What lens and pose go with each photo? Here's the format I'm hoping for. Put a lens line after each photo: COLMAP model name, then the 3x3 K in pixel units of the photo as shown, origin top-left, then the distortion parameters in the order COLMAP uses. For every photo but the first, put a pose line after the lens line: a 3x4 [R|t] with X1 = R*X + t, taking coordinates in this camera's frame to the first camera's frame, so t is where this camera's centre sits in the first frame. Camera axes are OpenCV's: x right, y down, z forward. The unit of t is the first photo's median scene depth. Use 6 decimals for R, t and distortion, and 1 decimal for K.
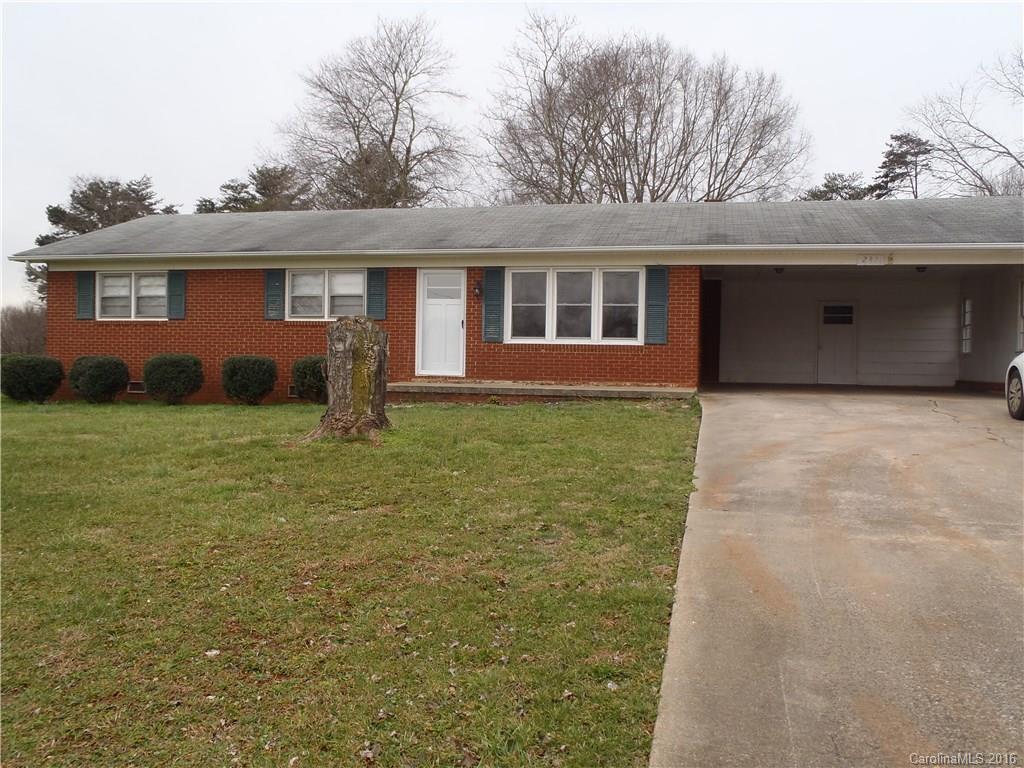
lens RADIAL K [[855.4, 0, 534.1], [0, 855.4, 378.8], [0, 0, 1]] dist [-0.013831, 0.007130]
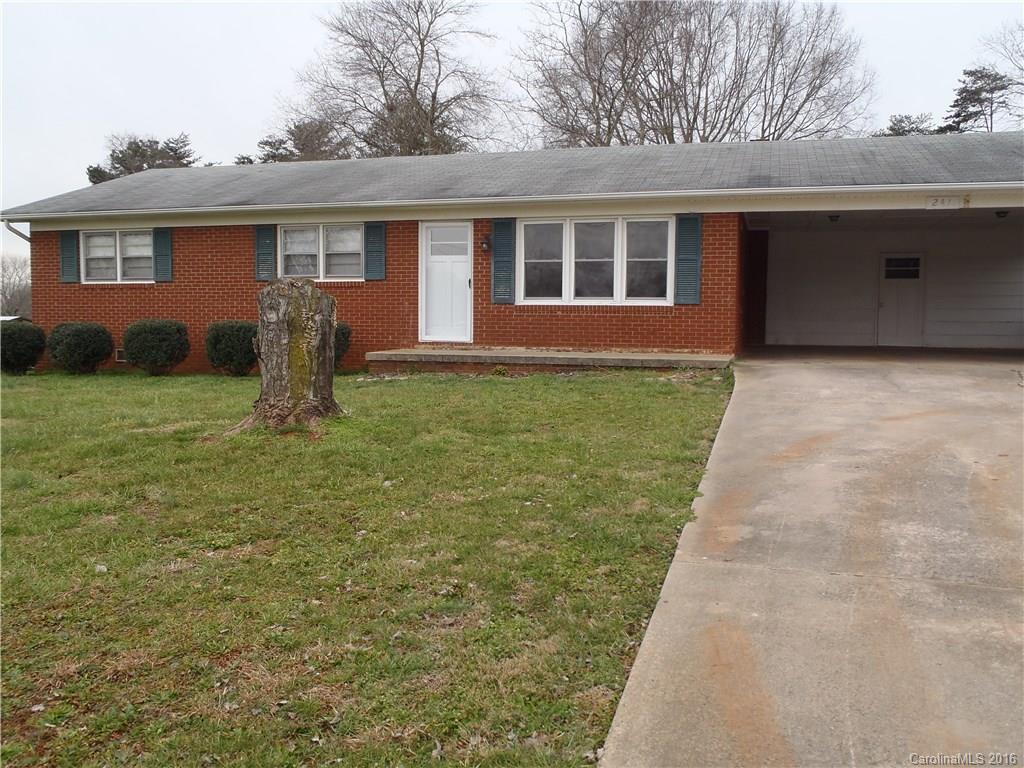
lens RADIAL K [[855.4, 0, 534.1], [0, 855.4, 378.8], [0, 0, 1]] dist [-0.013831, 0.007130]
pose [[0.997904, -0.003684, -0.064602, 0.040559], [0.006988, 0.998675, 0.050989, -0.009922], [0.064328, -0.051334, 0.996608, 0.111671]]
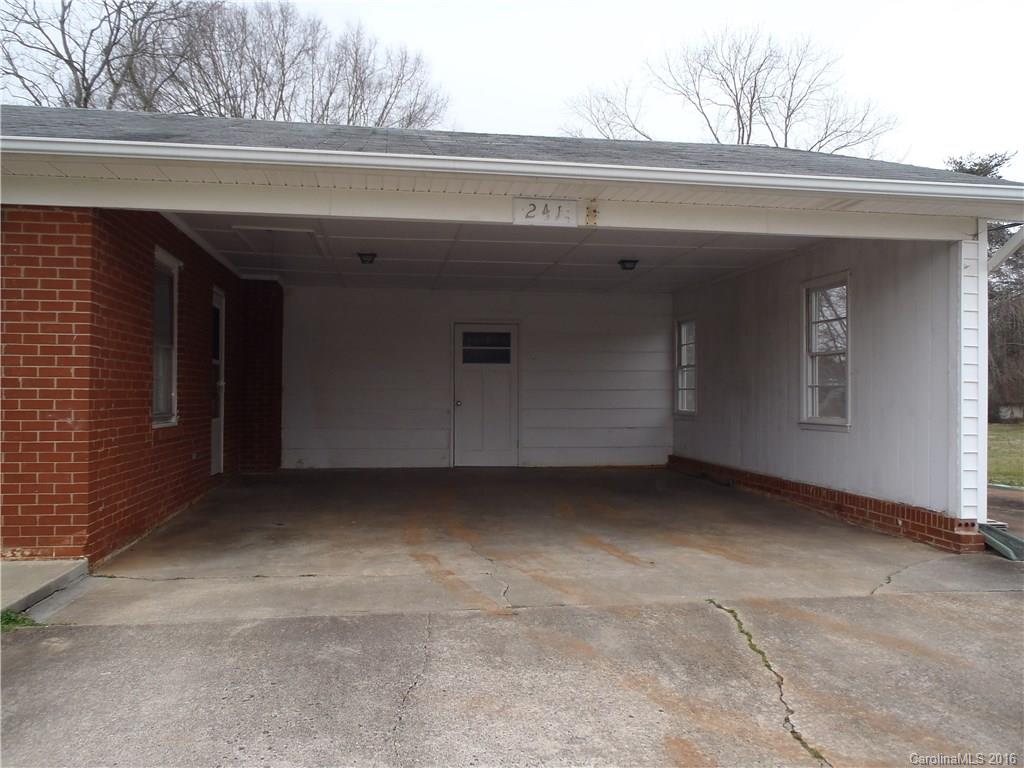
lens RADIAL K [[855.4, 0, 534.1], [0, 855.4, 378.8], [0, 0, 1]] dist [-0.013831, 0.007130]
pose [[0.928973, -0.005525, 0.370107, 0.217918], [0.017082, 0.999463, -0.027956, -0.046802], [-0.369754, 0.032293, 0.928568, 0.571531]]
